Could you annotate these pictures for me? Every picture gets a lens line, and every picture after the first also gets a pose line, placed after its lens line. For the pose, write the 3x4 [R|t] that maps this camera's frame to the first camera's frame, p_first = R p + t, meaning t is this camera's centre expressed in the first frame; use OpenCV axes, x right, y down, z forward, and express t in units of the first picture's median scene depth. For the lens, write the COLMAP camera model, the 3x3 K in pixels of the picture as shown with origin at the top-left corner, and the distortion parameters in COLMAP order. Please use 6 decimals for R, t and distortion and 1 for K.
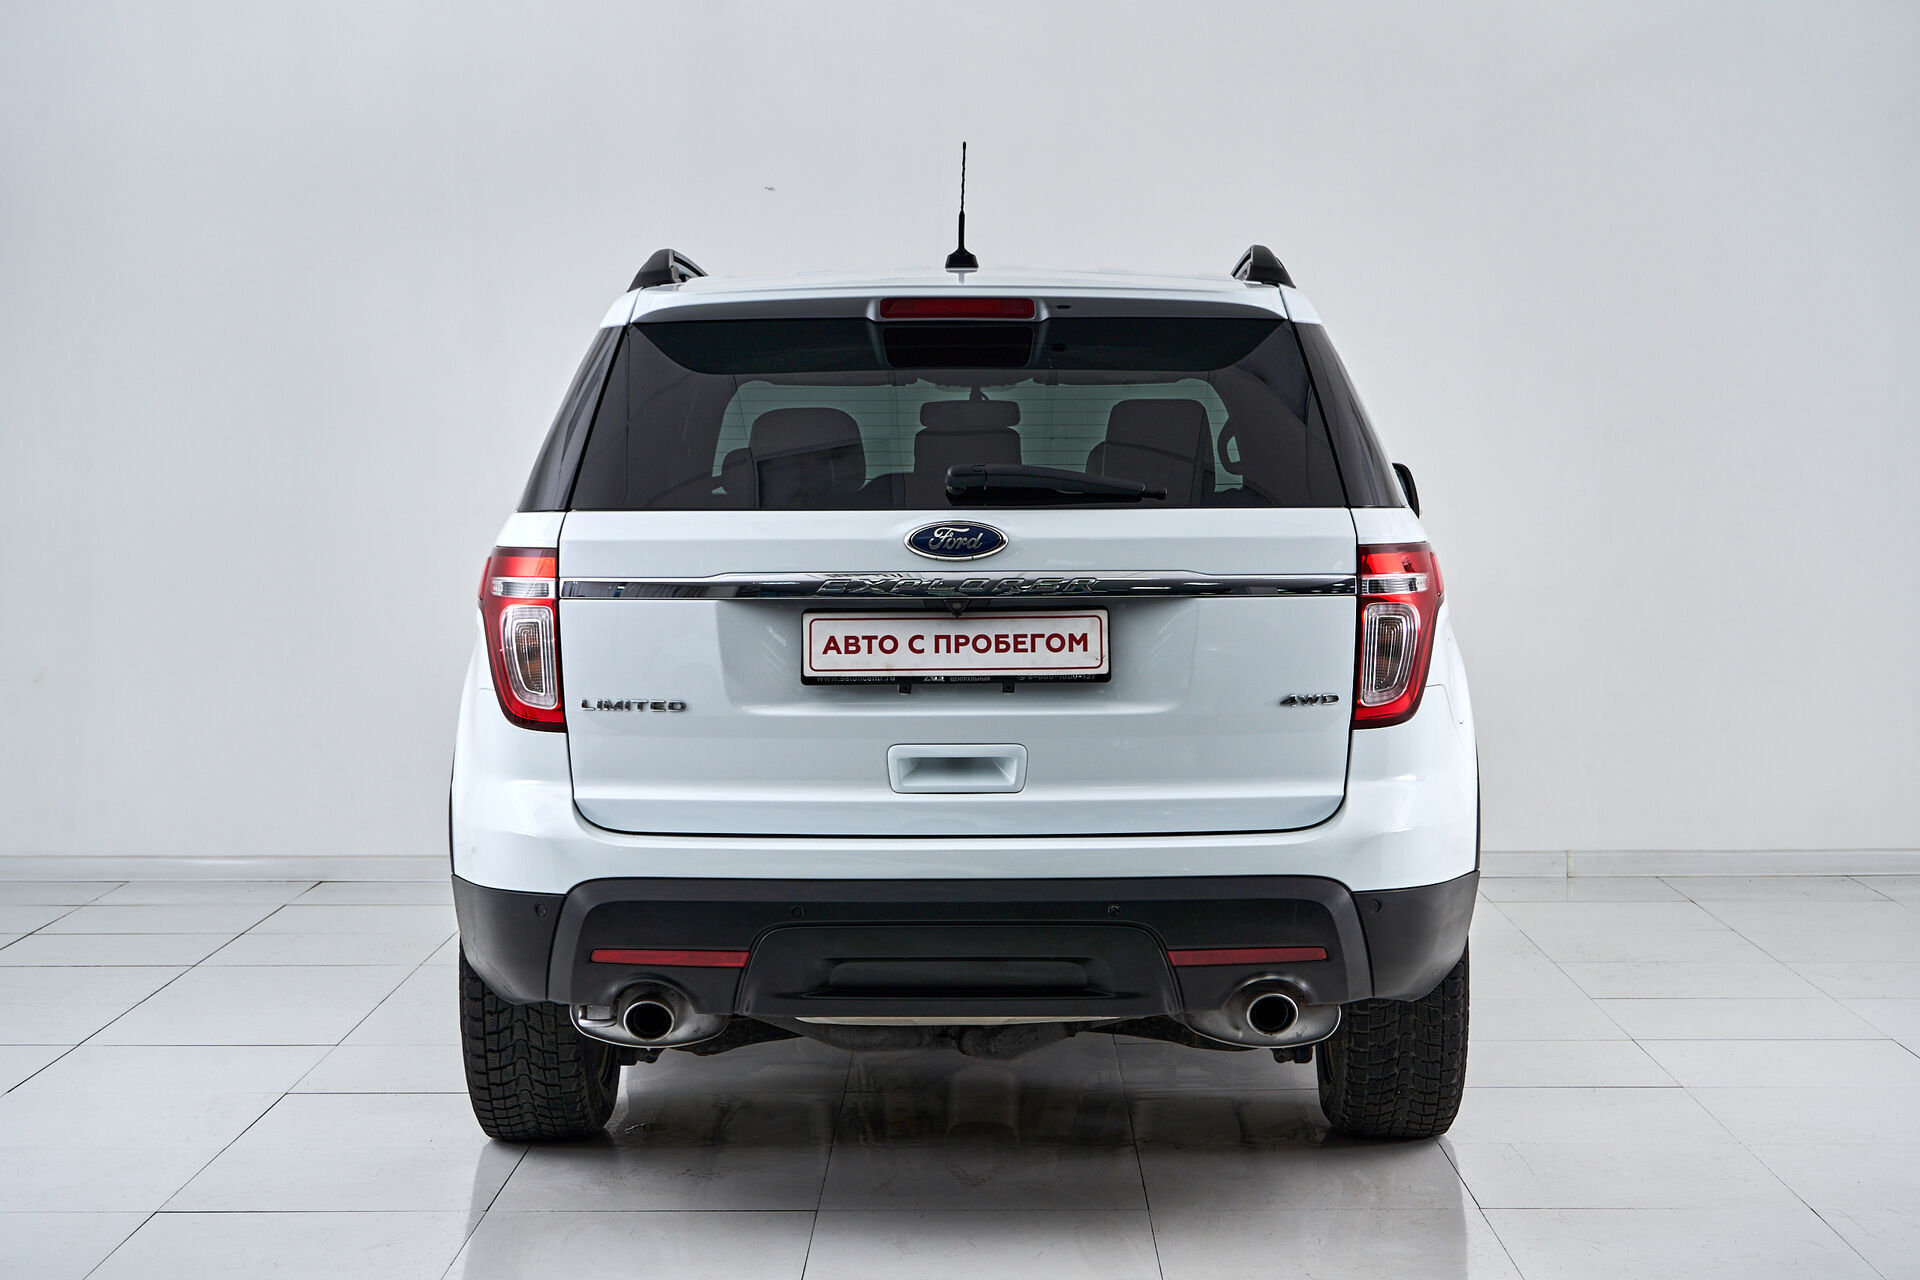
lens RADIAL K [[3552.6, 0, 960.0], [0, 3552.6, 640.0], [0, 0, 1]] dist [0.023955, -0.007773]
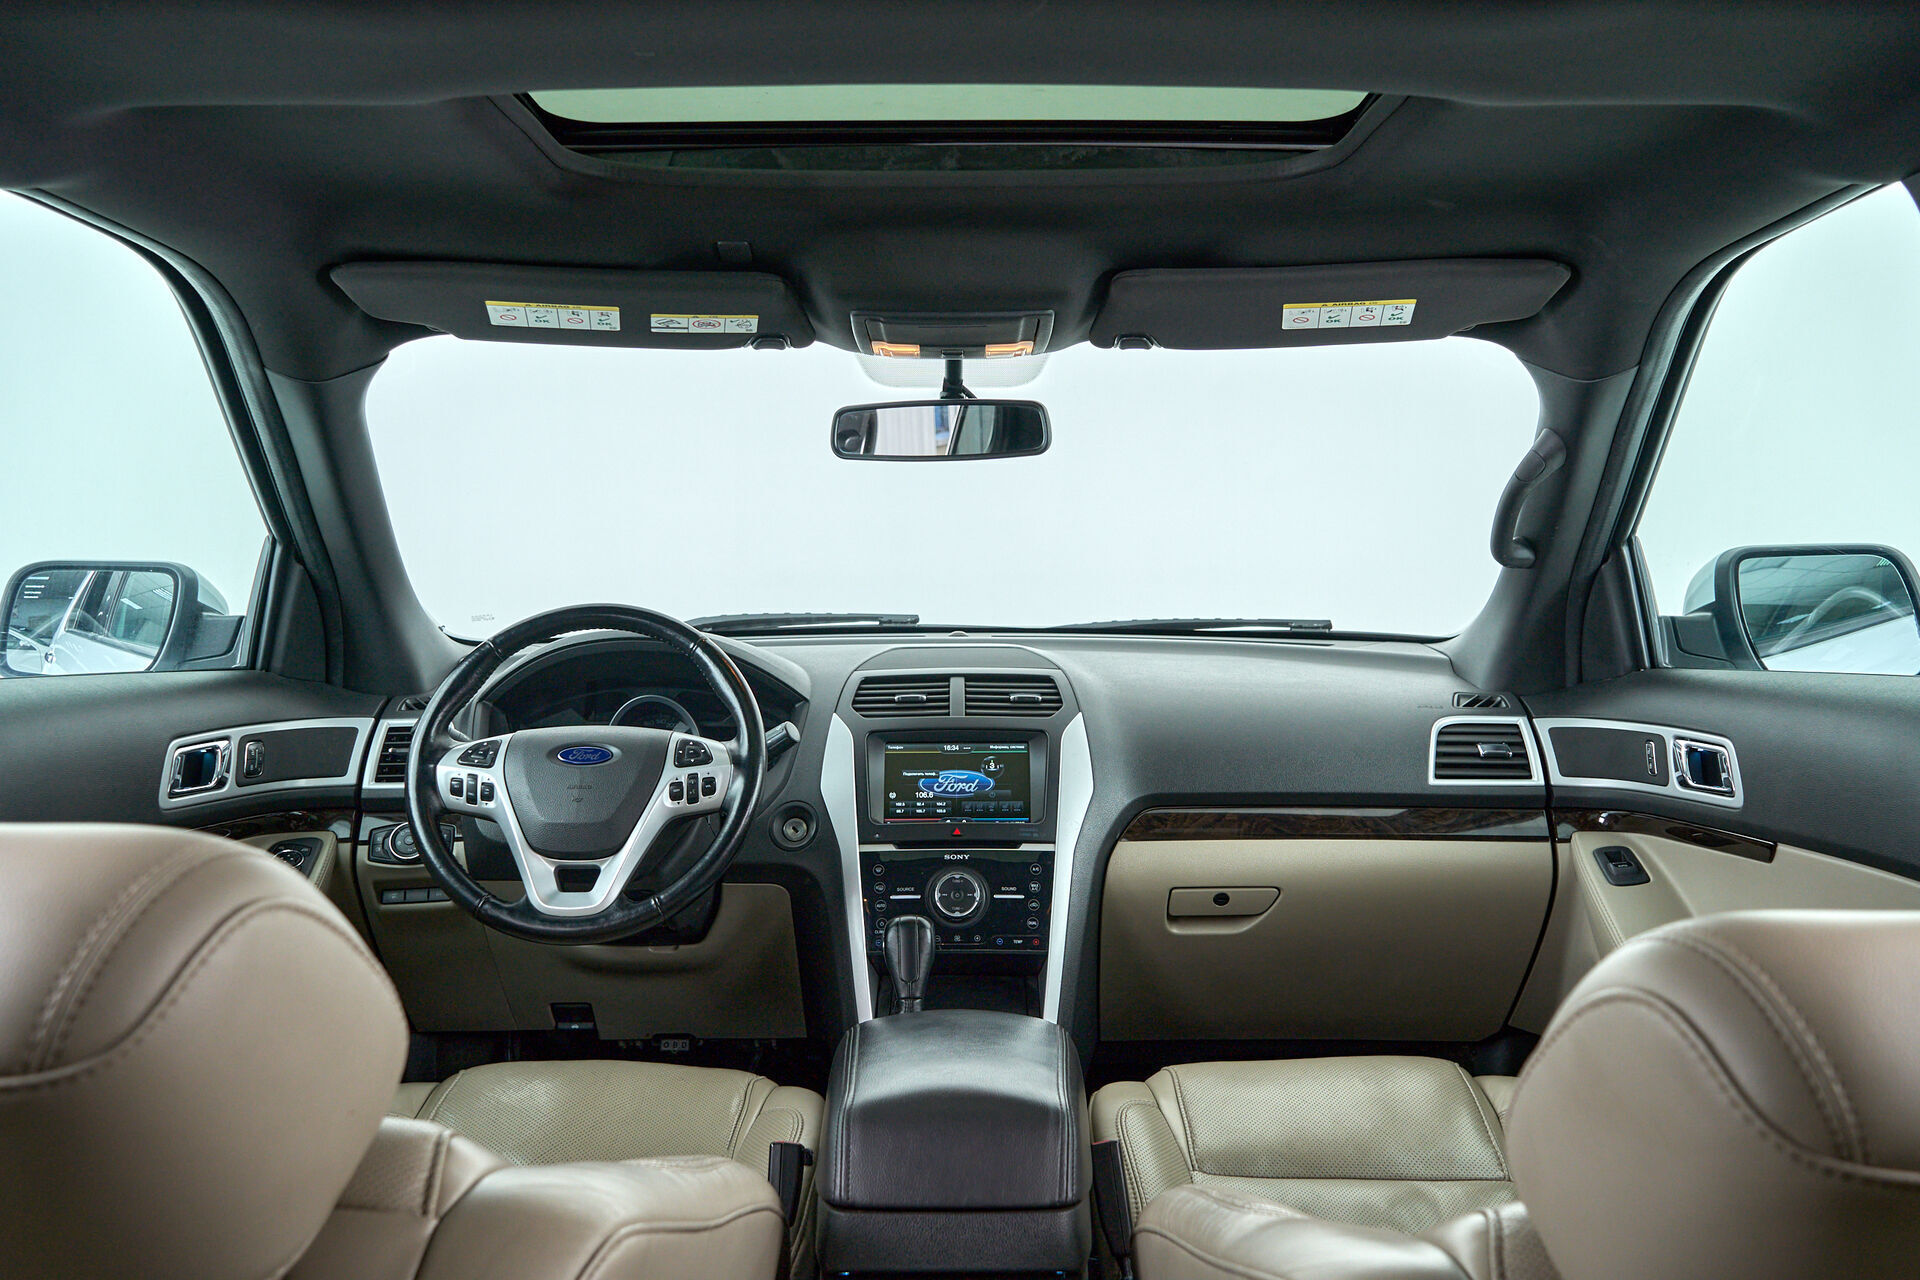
lens RADIAL K [[1548.4, 0, 960.0], [0, 1548.4, 640.0], [0, 0, 1]] dist [0.001105, -0.011027]
pose [[0.999896, 0.004258, 0.013774, 0.003924], [-0.004188, 0.999978, -0.005051, -0.052462], [-0.013796, 0.004993, 0.999892, 1.190225]]
